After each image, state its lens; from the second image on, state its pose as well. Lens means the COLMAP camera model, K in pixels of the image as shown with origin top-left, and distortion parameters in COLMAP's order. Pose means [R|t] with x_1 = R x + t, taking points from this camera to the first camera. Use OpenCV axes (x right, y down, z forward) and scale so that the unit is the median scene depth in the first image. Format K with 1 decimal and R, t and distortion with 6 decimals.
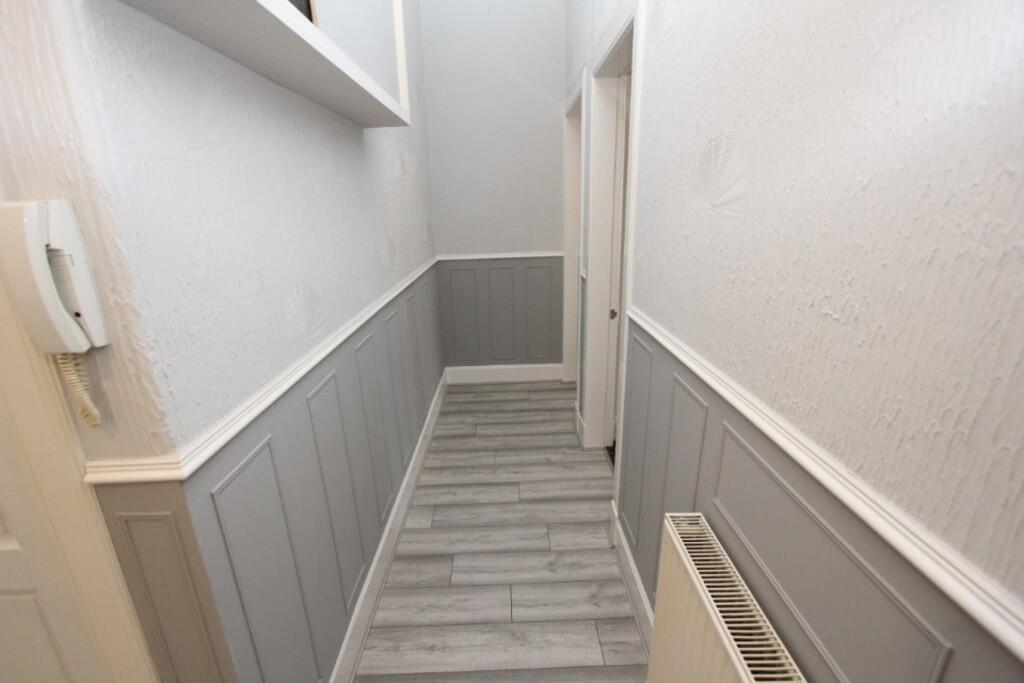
lens RADIAL K [[484.9, 0, 512.0], [0, 484.9, 341.5], [0, 0, 1]] dist [-0.001507, -0.000140]
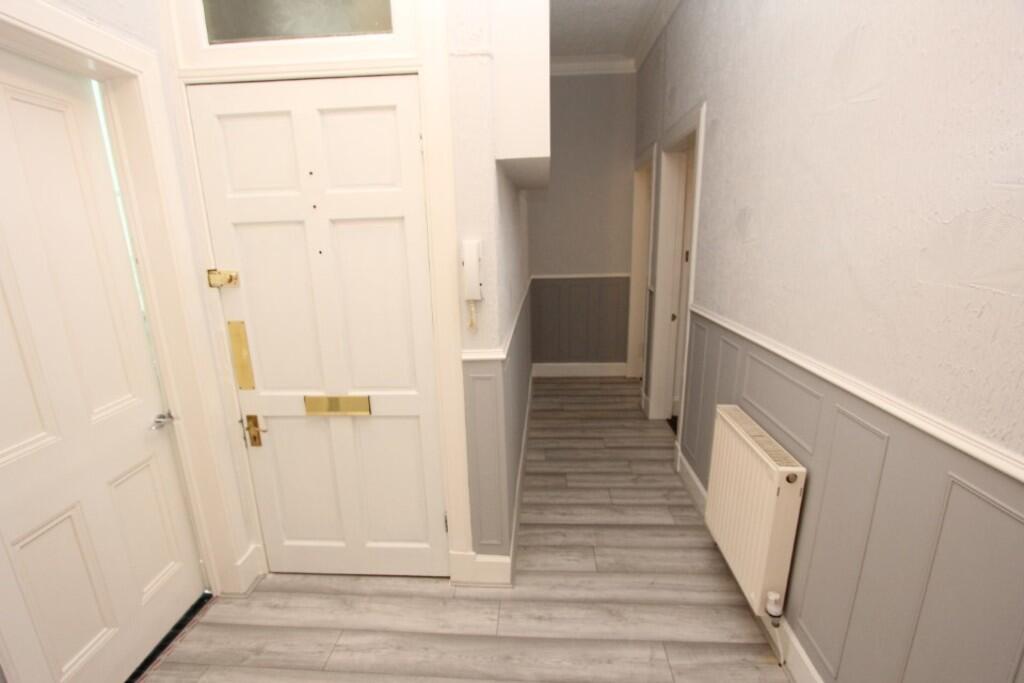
lens RADIAL K [[484.9, 0, 512.0], [0, 484.9, 341.5], [0, 0, 1]] dist [-0.001507, -0.000140]
pose [[0.996757, 0.023126, -0.077072, -0.147755], [-0.027368, 0.998142, -0.054446, 0.104442], [0.075670, 0.056379, 0.995538, -0.412695]]
